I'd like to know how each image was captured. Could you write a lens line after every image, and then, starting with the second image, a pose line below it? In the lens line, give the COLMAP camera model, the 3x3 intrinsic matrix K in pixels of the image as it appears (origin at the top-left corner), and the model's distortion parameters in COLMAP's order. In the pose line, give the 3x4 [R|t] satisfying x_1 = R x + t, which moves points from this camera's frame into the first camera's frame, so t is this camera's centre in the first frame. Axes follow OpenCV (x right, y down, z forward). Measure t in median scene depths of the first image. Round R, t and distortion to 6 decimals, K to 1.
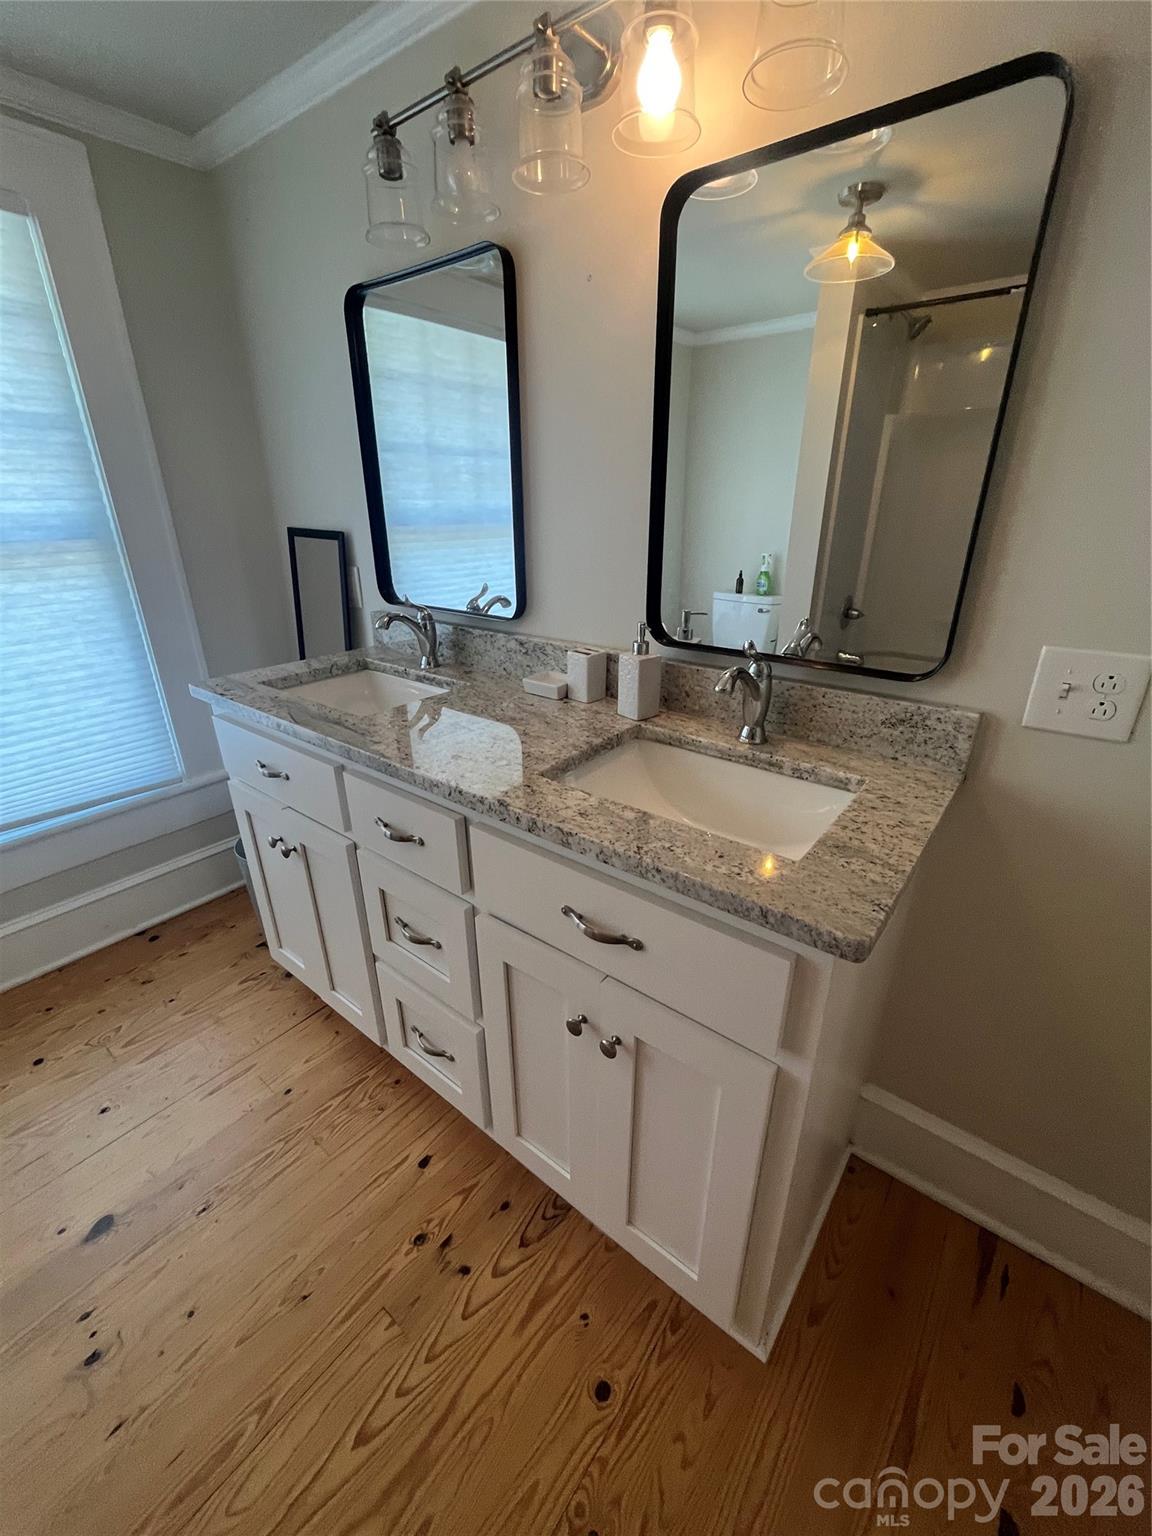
lens RADIAL K [[621.5, 0, 576.7], [0, 621.5, 765.9], [0, 0, 1]] dist [-0.004082, -0.000750]
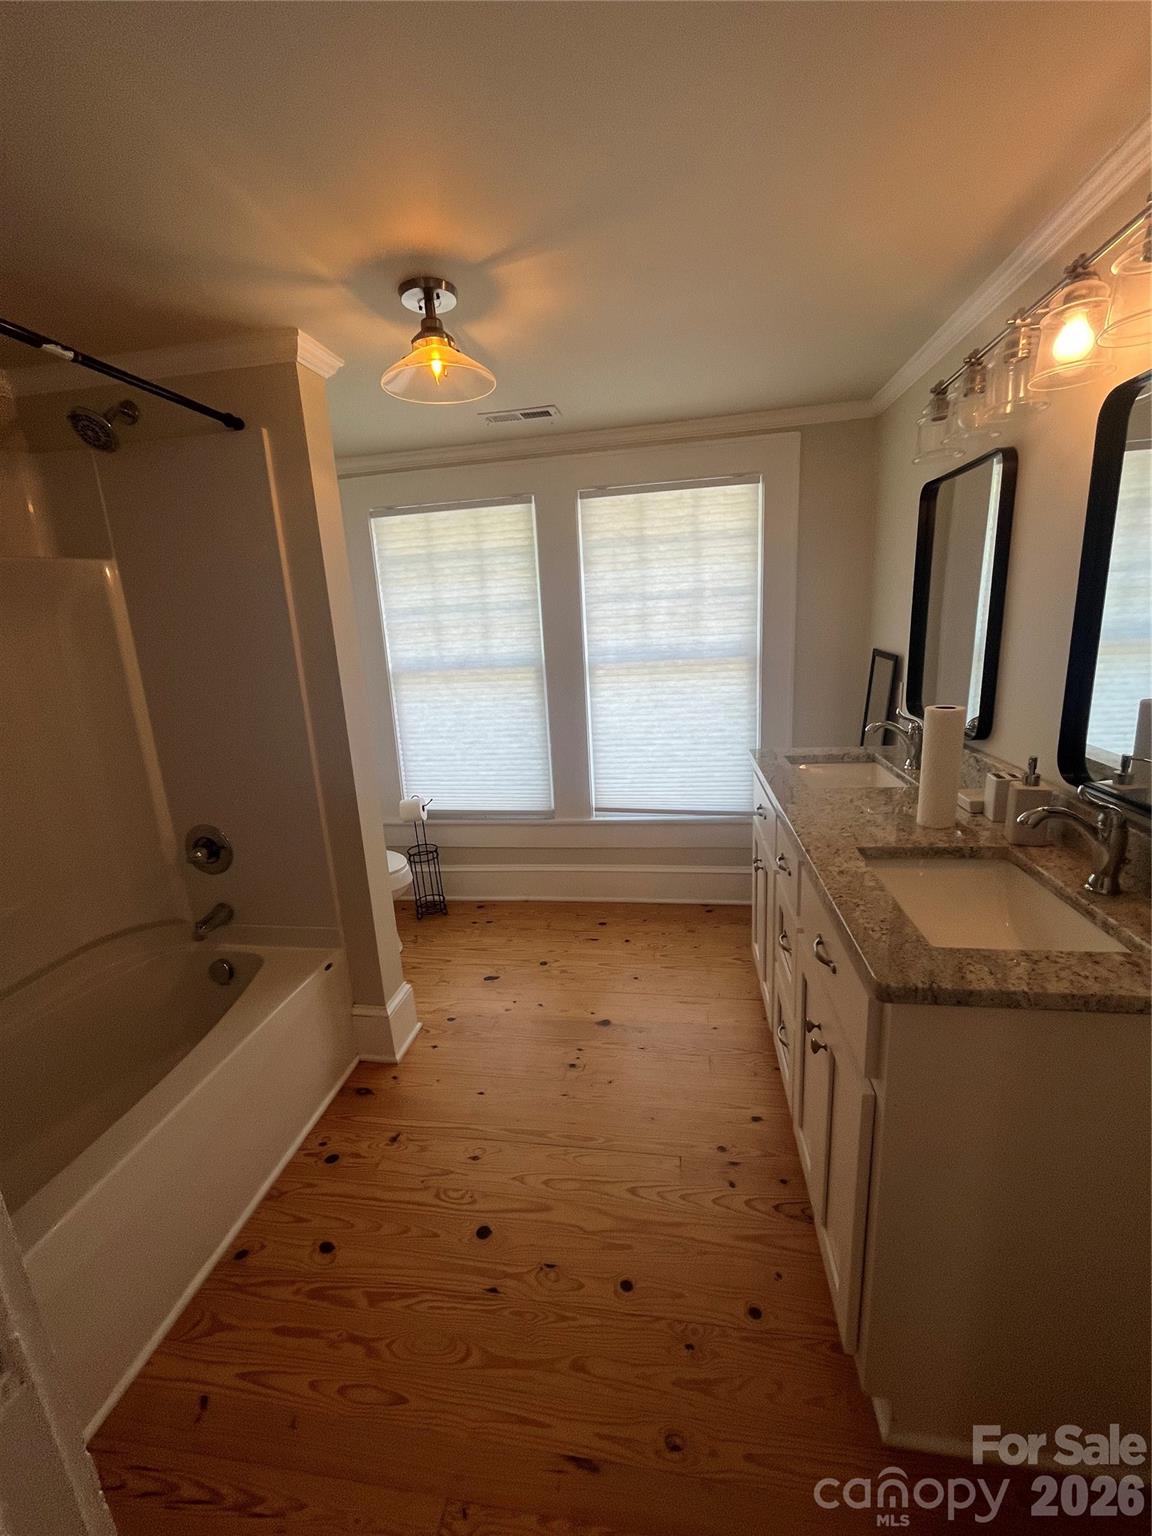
lens RADIAL K [[621.5, 0, 576.7], [0, 621.5, 765.9], [0, 0, 1]] dist [-0.004082, -0.000750]
pose [[0.492154, 0.178019, -0.852111, 0.624977], [-0.292111, 0.955882, 0.030984, -0.015816], [0.820034, 0.233662, 0.522443, -0.210718]]
